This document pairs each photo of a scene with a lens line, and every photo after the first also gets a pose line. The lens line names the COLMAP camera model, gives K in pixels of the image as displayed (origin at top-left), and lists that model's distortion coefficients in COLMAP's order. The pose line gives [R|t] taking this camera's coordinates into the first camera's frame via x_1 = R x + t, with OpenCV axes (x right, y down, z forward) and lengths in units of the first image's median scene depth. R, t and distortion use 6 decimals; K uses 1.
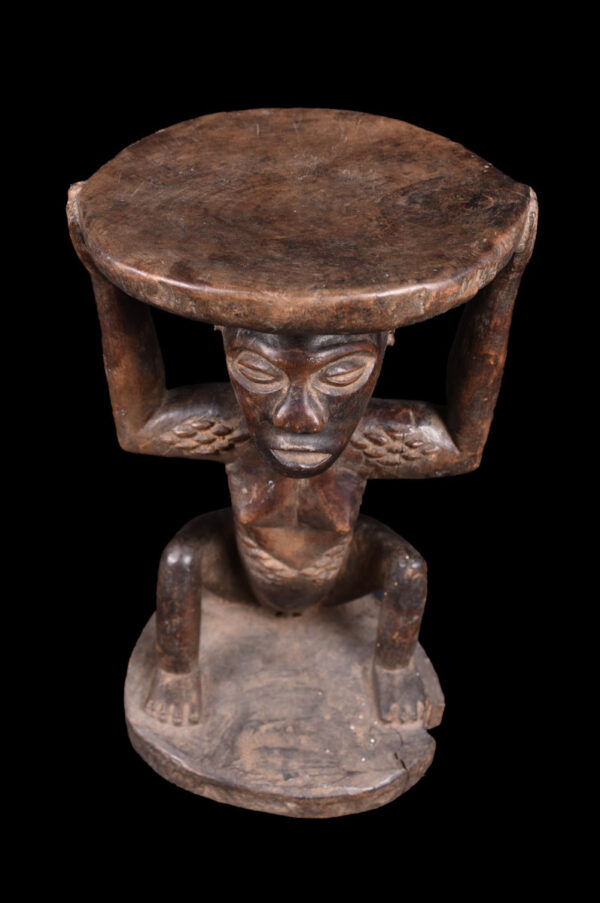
lens RADIAL K [[966.1, 0, 291.6], [0, 966.1, 392.9], [0, 0, 1]] dist [-0.092096, 0.000000]
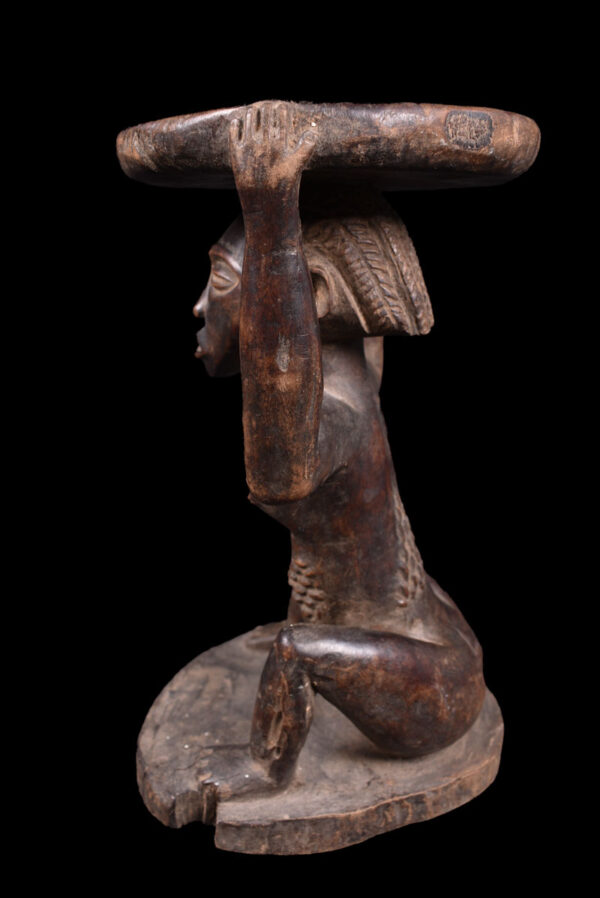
lens RADIAL K [[856.2, 0, 298.0], [0, 856.2, 449.3], [0, 0, 1]] dist [-0.085352, 0.000000]
pose [[-0.183373, 0.264598, -0.946764, 0.800526], [-0.570921, 0.755360, 0.321684, -0.186824], [0.800265, 0.599515, 0.012552, 0.945268]]
